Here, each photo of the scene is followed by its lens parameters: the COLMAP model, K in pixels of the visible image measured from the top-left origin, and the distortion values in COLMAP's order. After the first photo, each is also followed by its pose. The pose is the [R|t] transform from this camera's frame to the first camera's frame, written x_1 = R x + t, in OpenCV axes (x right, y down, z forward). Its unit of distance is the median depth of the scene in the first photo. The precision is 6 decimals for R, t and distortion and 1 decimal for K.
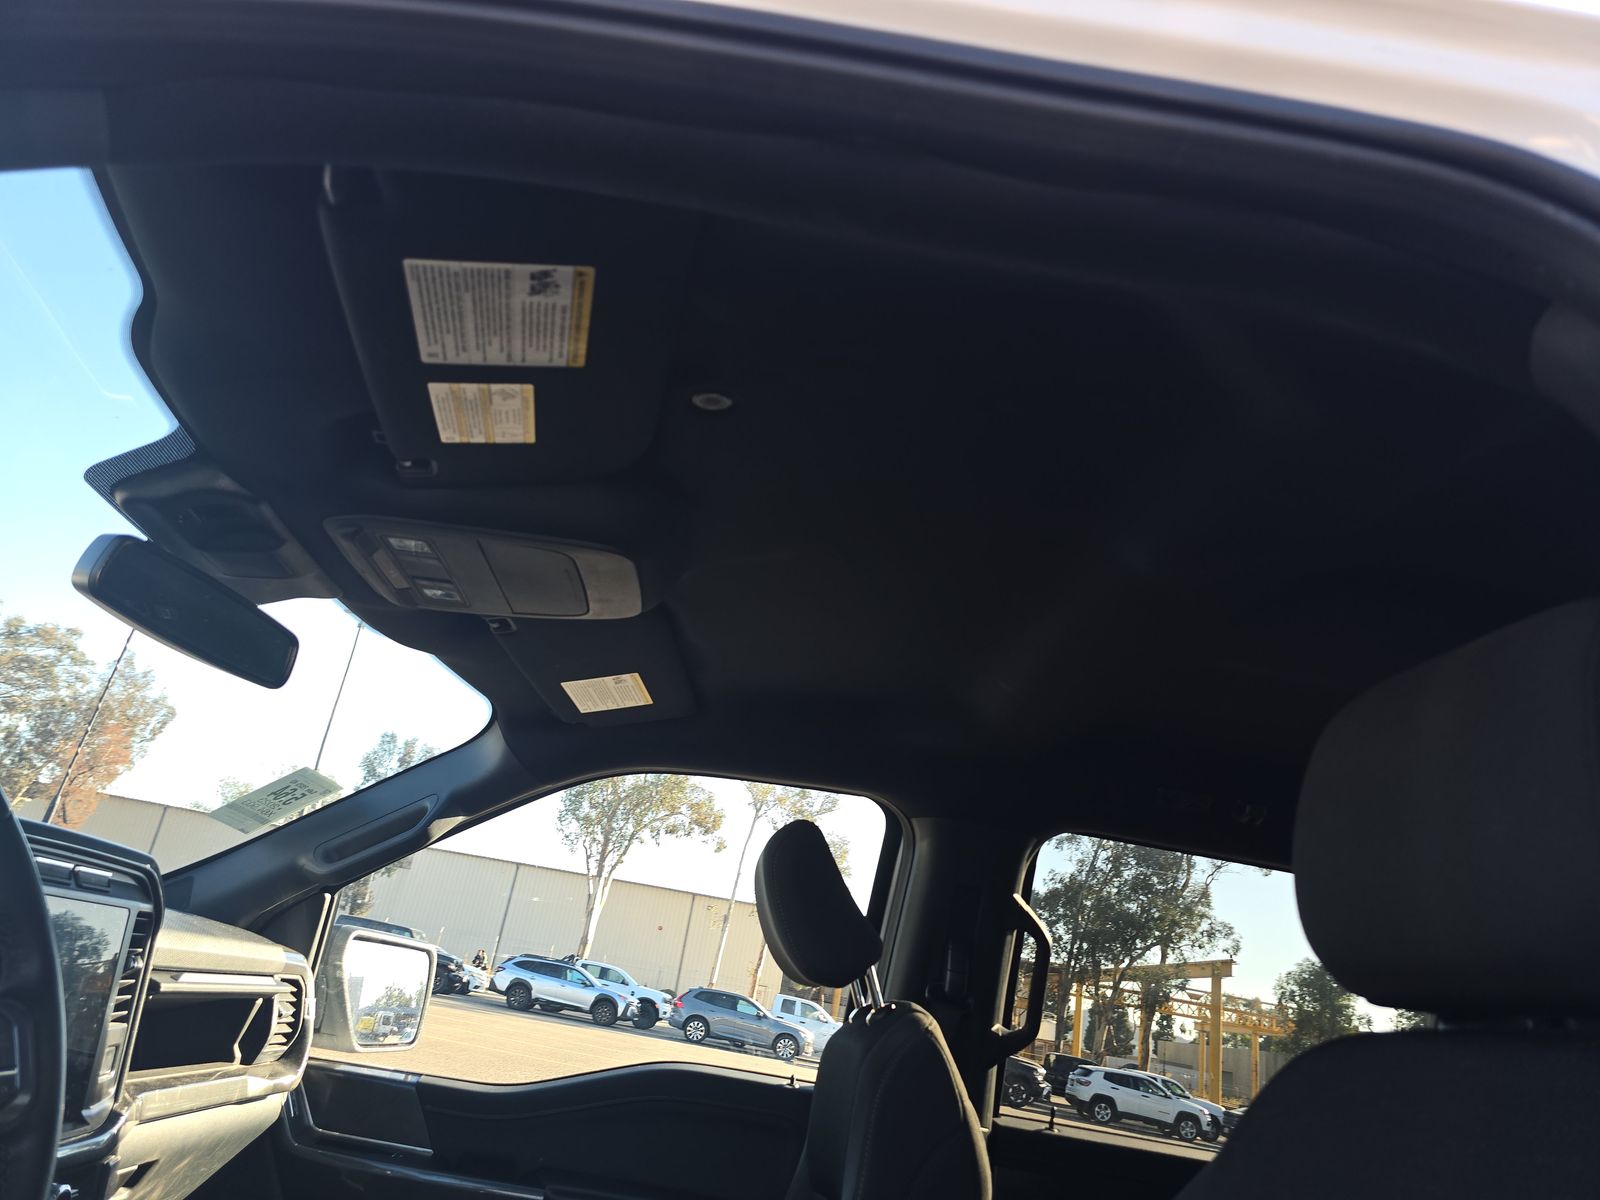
lens RADIAL K [[1072.8, 0, 788.2], [0, 1072.8, 590.5], [0, 0, 1]] dist [0.073743, -0.068568]
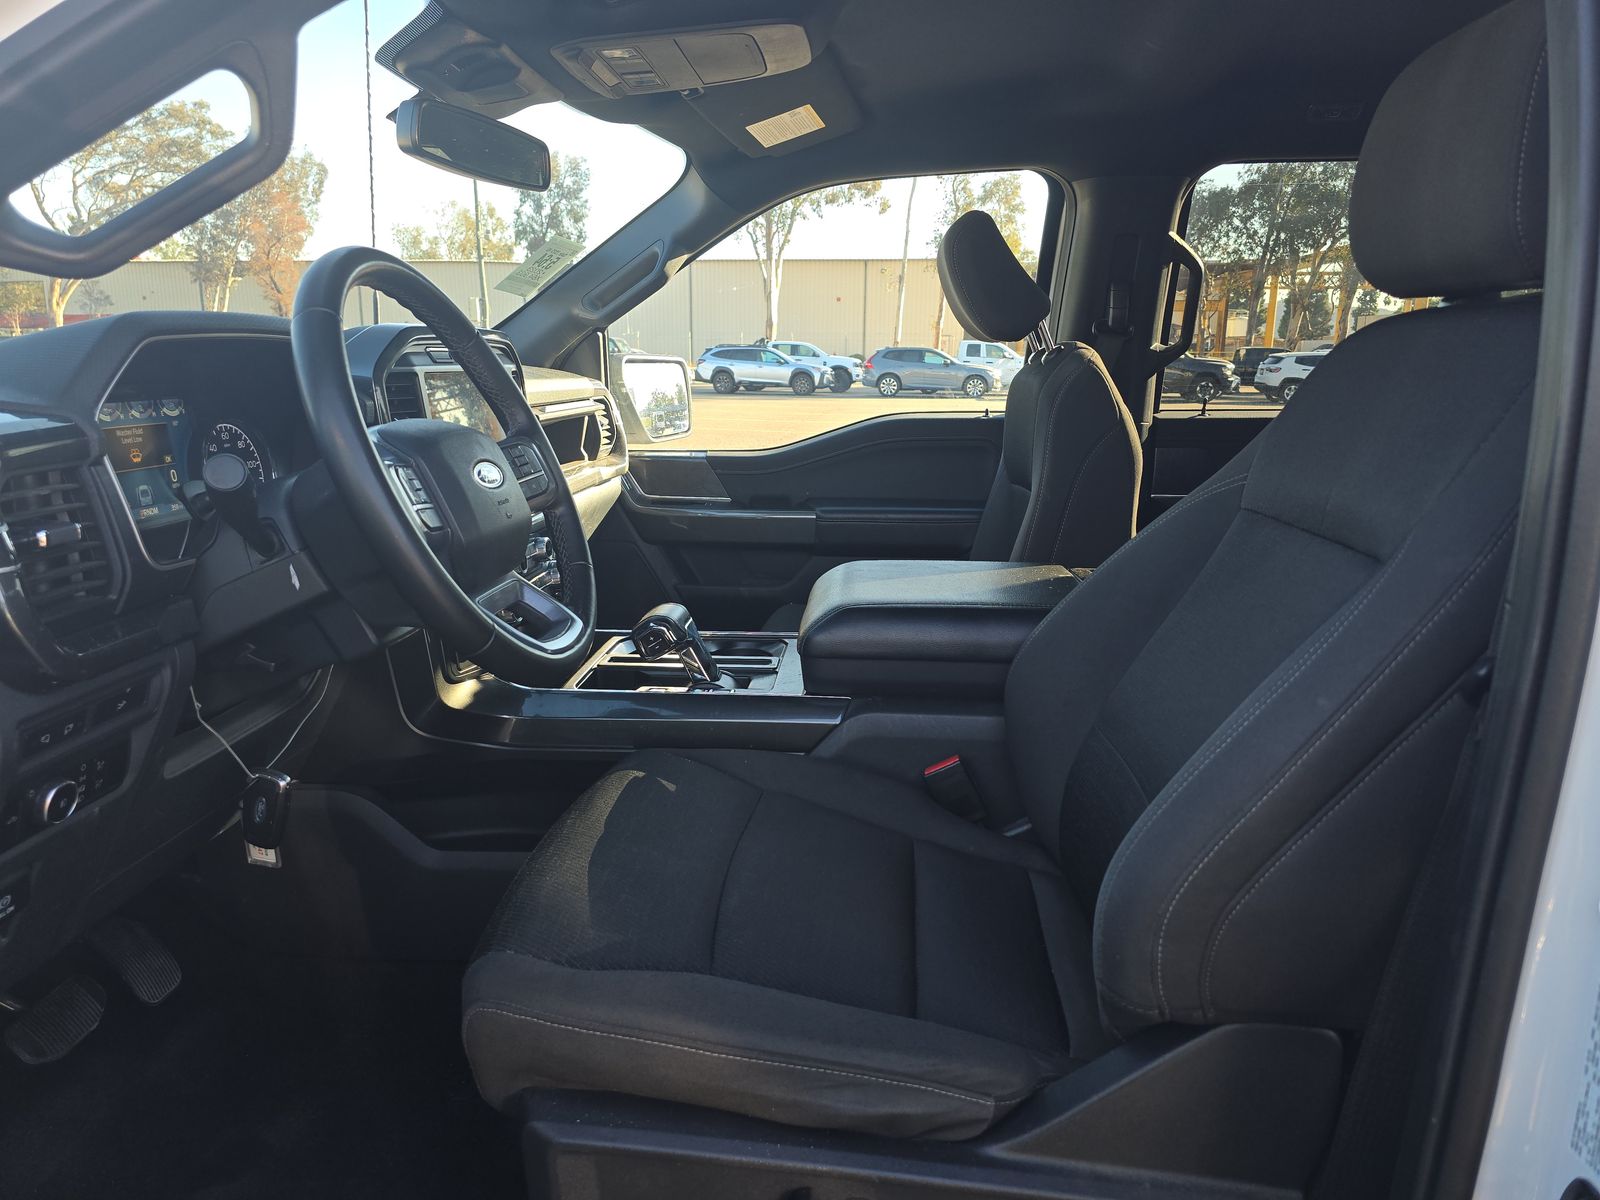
lens RADIAL K [[1072.3, 0, 788.8], [0, 1072.3, 597.9], [0, 0, 1]] dist [0.080532, -0.111584]
pose [[0.973702, -0.119509, -0.193962, -0.003232], [0.206183, 0.824419, 0.527088, -0.079952], [0.096914, -0.553219, 0.827379, -0.178908]]
